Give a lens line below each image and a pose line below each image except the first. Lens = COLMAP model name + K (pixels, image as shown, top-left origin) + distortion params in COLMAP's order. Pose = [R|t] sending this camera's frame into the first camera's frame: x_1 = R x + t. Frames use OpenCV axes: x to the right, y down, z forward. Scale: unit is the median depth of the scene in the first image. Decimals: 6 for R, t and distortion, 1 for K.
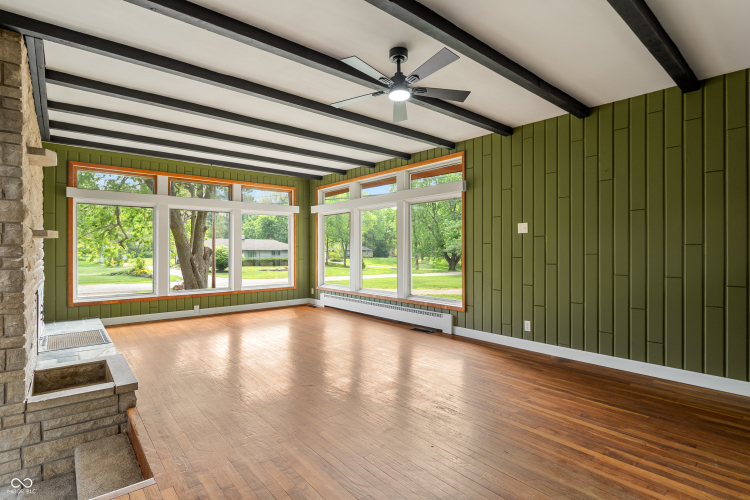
lens RADIAL K [[374.3, 0, 365.9], [0, 374.3, 250.8], [0, 0, 1]] dist [0.002901, -0.004266]
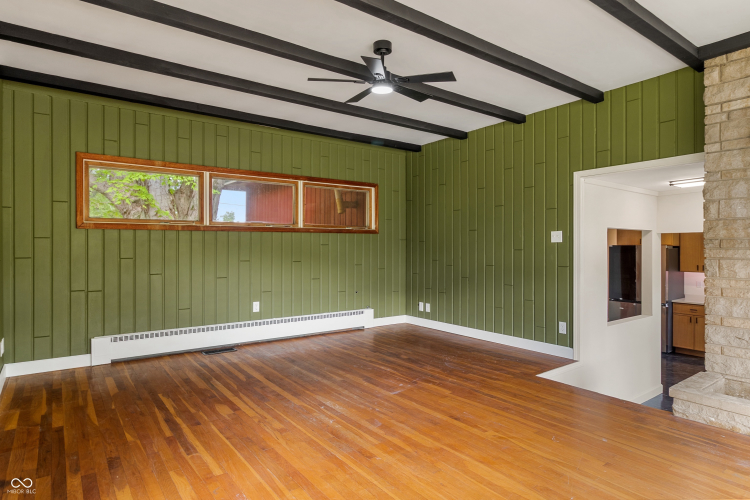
lens RADIAL K [[424.6, 0, 378.7], [0, 424.6, 245.6], [0, 0, 1]] dist [0.003016, 0.001095]
pose [[-0.999450, 0.001781, 0.033106, 0.030298], [0.001899, 0.999992, 0.003518, 0.000737], [-0.033099, 0.003579, -0.999446, 1.045219]]
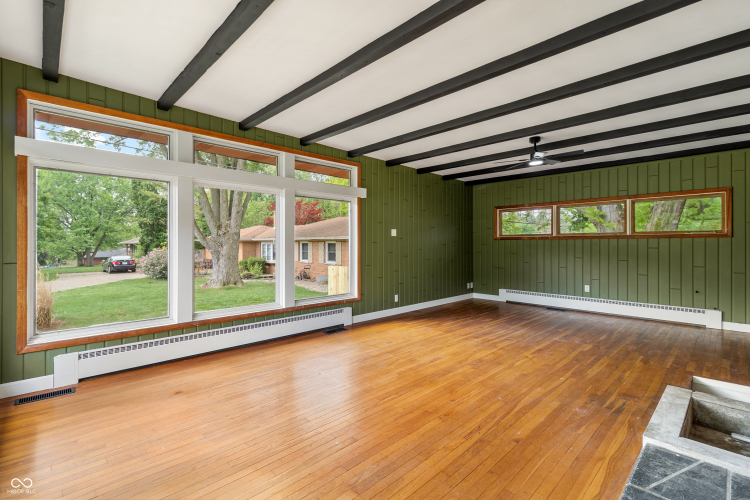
lens RADIAL K [[352.6, 0, 374.3], [0, 352.6, 240.8], [0, 0, 1]] dist [0.003448, 0.001514]
pose [[-0.097544, 0.011327, 0.995167, -0.745456], [0.004078, 0.999931, -0.010982, -0.010494], [-0.995223, 0.002988, -0.097584, 0.946306]]
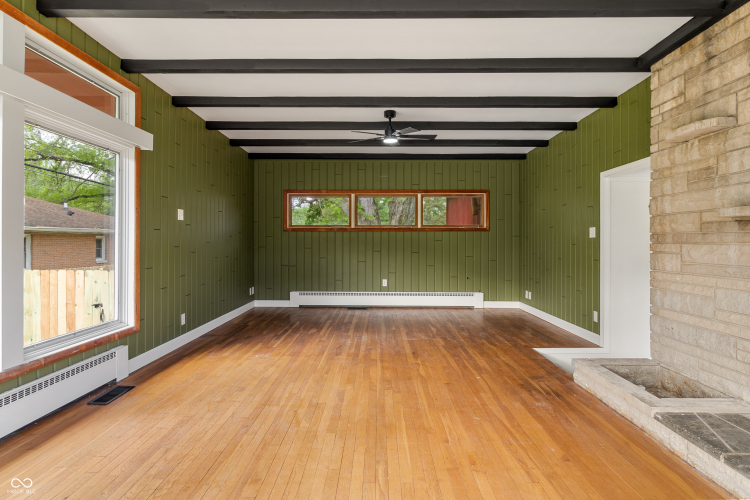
lens RADIAL K [[412.5, 0, 384.9], [0, 412.5, 241.6], [0, 0, 1]] dist [-0.000985, 0.001571]
pose [[-0.787217, 0.000947, 0.616676, -0.469238], [0.002073, 0.999997, 0.001111, 0.004329], [-0.616673, 0.002153, -0.787216, 1.160558]]
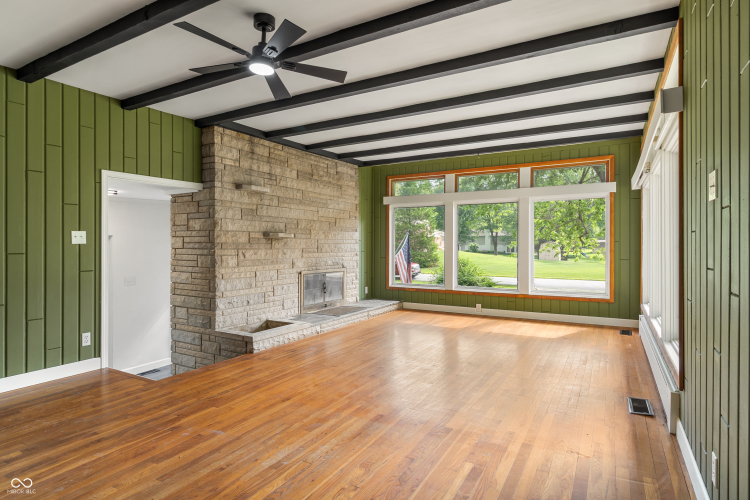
lens RADIAL K [[412.5, 0, 361.0], [0, 412.5, 247.8], [0, 0, 1]] dist [-0.000985, 0.001571]
pose [[0.335729, 0.008260, -0.941922, 0.522842], [-0.004877, 0.999963, 0.007030, -0.002848], [0.941946, 0.002233, 0.335757, 0.437395]]
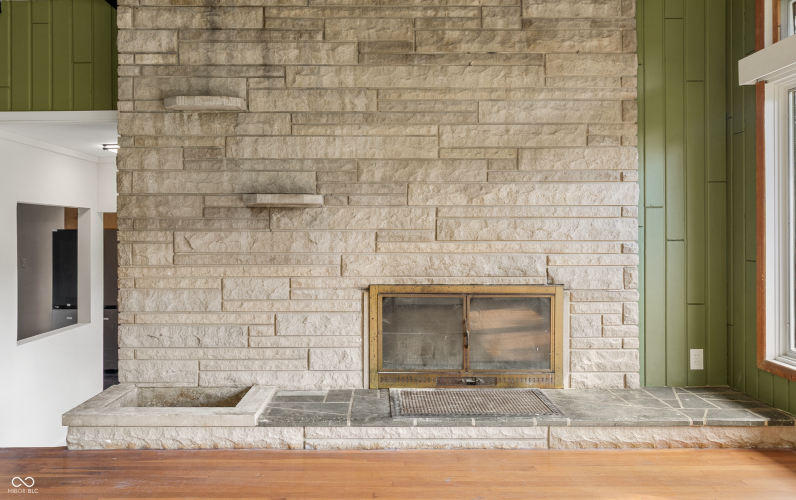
lens RADIAL K [[627.7, 0, 375.7], [0, 627.7, 229.2], [0, 0, 1]] dist [0.006634, -0.004578]
pose [[-0.630933, -0.000397, -0.775837, -0.041199], [0.000285, 1.000000, -0.000744, 0.007161], [0.775837, -0.000690, -0.630933, 1.103306]]
